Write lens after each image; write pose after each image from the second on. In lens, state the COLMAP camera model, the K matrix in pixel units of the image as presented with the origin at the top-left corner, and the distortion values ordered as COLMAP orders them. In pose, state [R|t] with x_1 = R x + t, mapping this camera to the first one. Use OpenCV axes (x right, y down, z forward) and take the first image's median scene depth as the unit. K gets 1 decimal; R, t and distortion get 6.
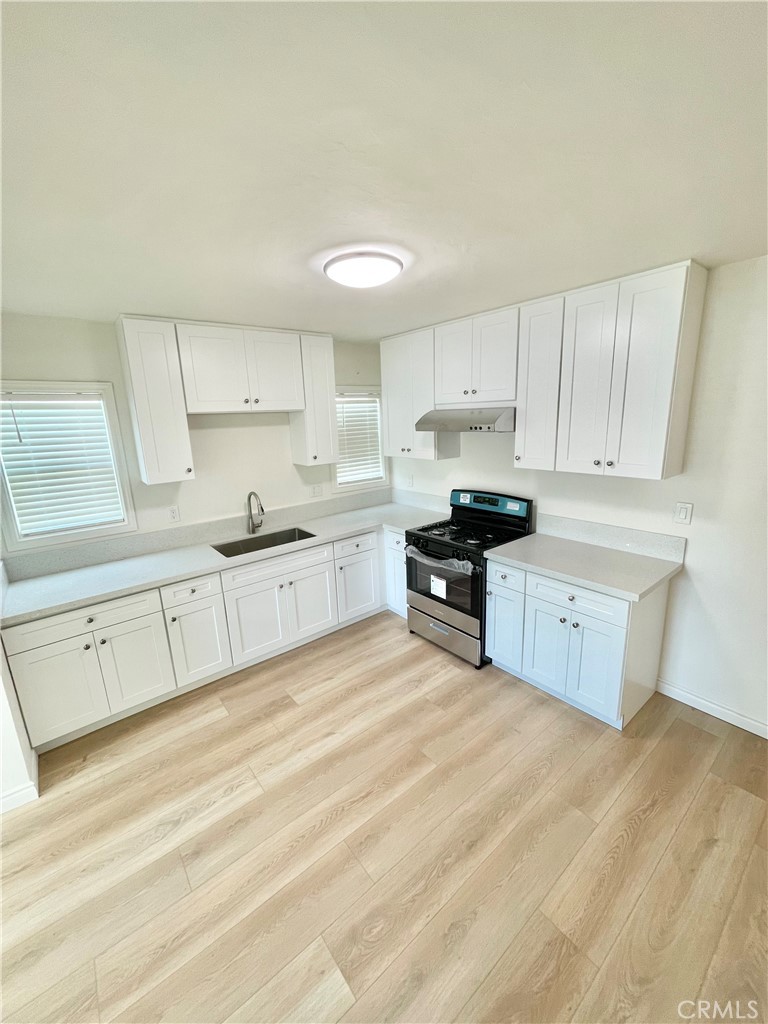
lens RADIAL K [[404.2, 0, 384.0], [0, 404.2, 512.0], [0, 0, 1]] dist [0.000191, 0.000001]
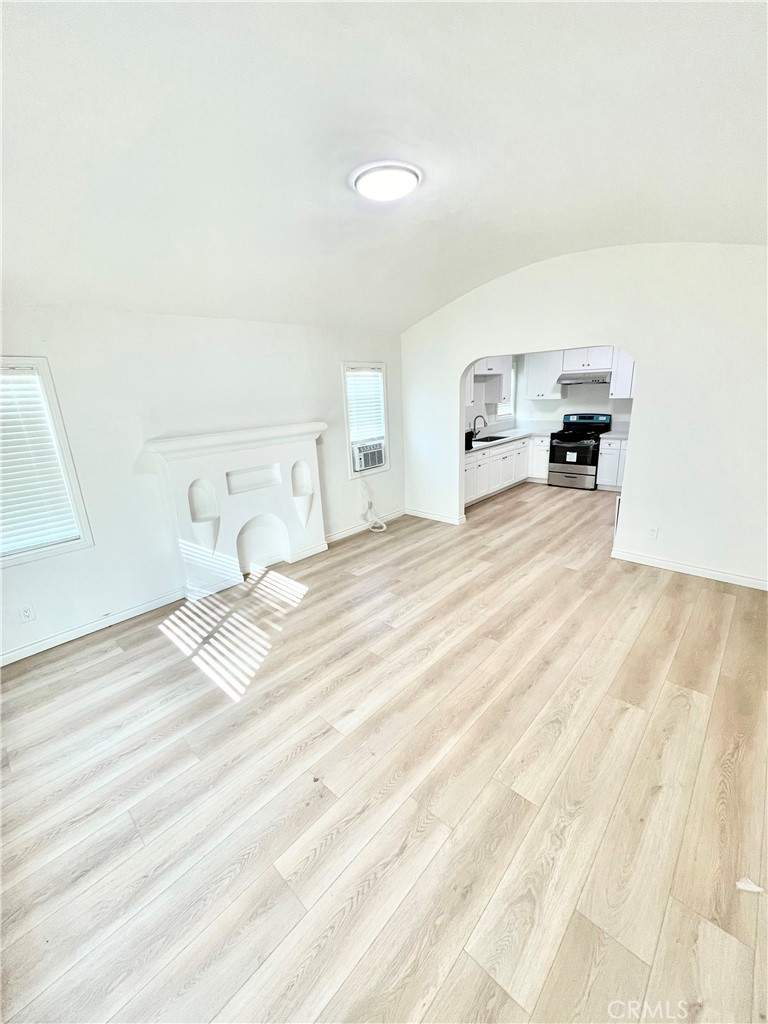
lens RADIAL K [[404.2, 0, 384.0], [0, 404.2, 512.0], [0, 0, 1]] dist [0.000191, 0.000001]
pose [[0.989206, -0.047261, 0.138699, -1.187391], [0.039673, 0.997587, 0.056977, 0.321298], [-0.141057, -0.050860, 0.988694, -1.028316]]
